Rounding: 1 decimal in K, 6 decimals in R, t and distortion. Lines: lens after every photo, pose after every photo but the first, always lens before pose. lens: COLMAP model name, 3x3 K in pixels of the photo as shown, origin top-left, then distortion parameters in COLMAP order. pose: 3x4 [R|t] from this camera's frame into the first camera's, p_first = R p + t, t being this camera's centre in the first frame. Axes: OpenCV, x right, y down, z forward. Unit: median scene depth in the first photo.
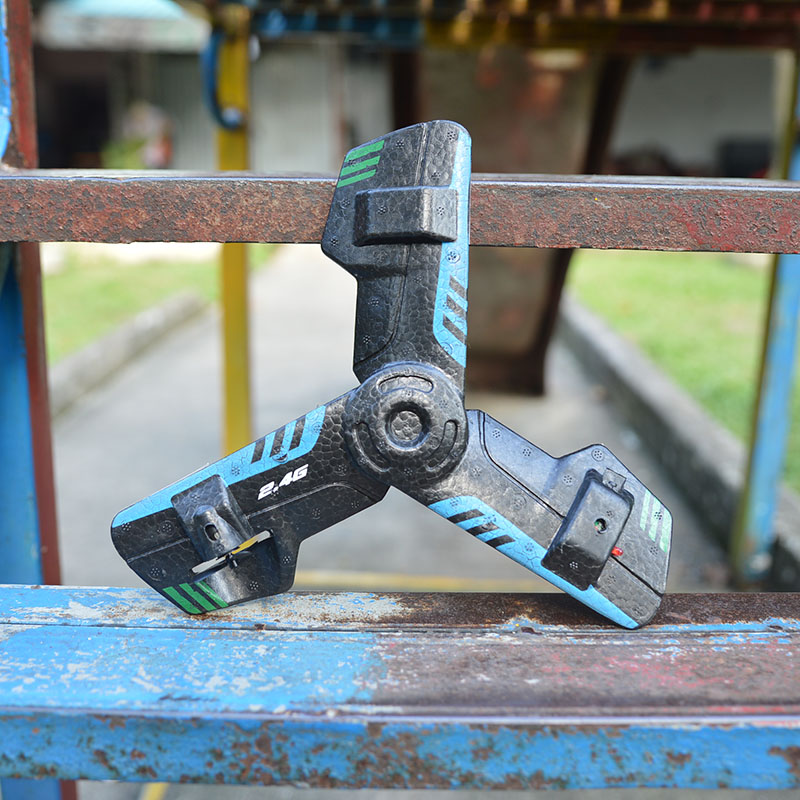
lens RADIAL K [[924.2, 0, 400.5], [0, 924.2, 400.5], [0, 0, 1]] dist [-0.093088, 0.000000]
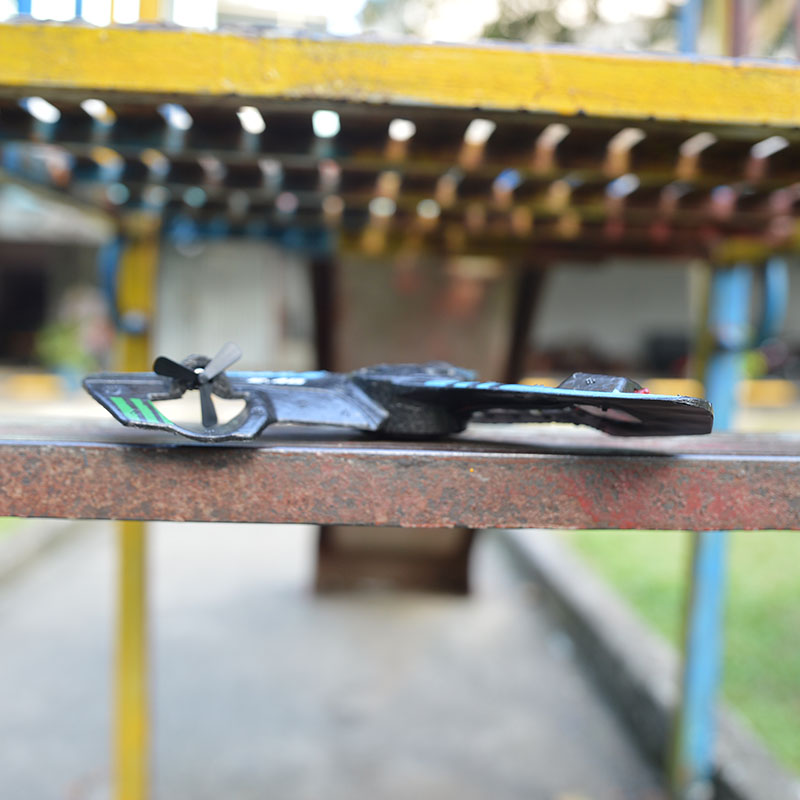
lens RADIAL K [[924.2, 0, 398.8], [0, 924.2, 400.7], [0, 0, 1]] dist [-0.093088, 0.000000]
pose [[0.997624, 0.009713, 0.068208, 0.079625], [0.004198, 0.979605, -0.200891, -0.101252], [-0.068768, 0.200700, 0.977236, 0.144107]]
